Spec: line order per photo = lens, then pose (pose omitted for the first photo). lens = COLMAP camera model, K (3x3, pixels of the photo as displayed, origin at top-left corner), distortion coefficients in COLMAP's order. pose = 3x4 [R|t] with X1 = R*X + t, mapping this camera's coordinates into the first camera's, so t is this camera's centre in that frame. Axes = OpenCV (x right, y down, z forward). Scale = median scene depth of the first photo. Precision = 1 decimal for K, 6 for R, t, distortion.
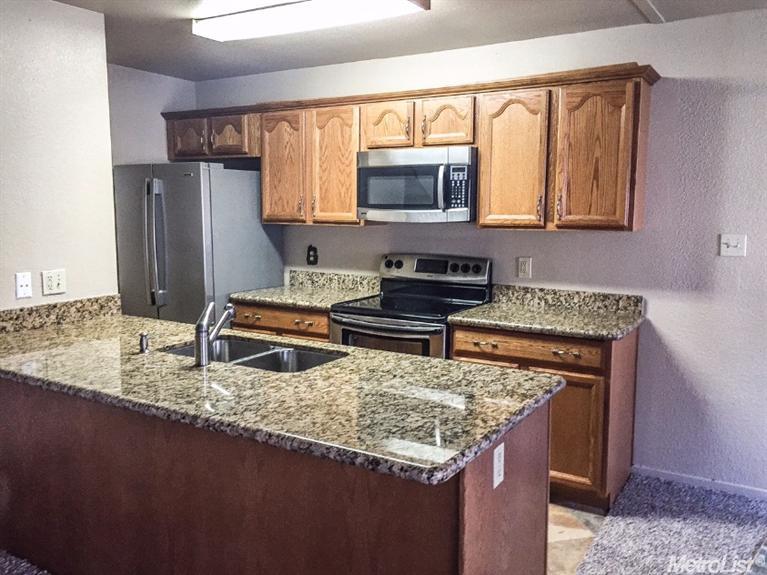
lens RADIAL K [[655.0, 0, 384.2], [0, 655.0, 288.8], [0, 0, 1]] dist [0.059931, -0.023693]
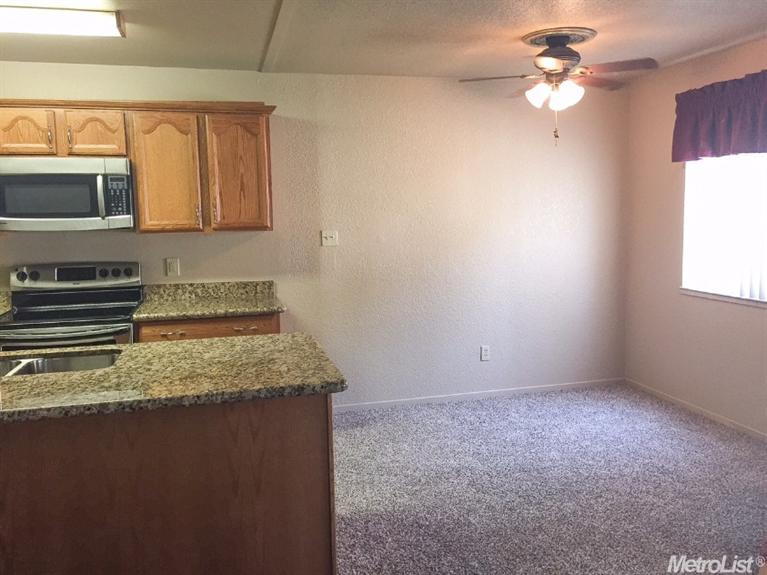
lens RADIAL K [[655.0, 0, 385.9], [0, 655.0, 287.1], [0, 0, 1]] dist [0.059931, -0.023693]
pose [[0.695975, -0.099105, 0.711194, -0.366104], [0.111039, 0.993370, 0.029764, 0.009574], [-0.709429, 0.058255, 0.702365, -0.060116]]
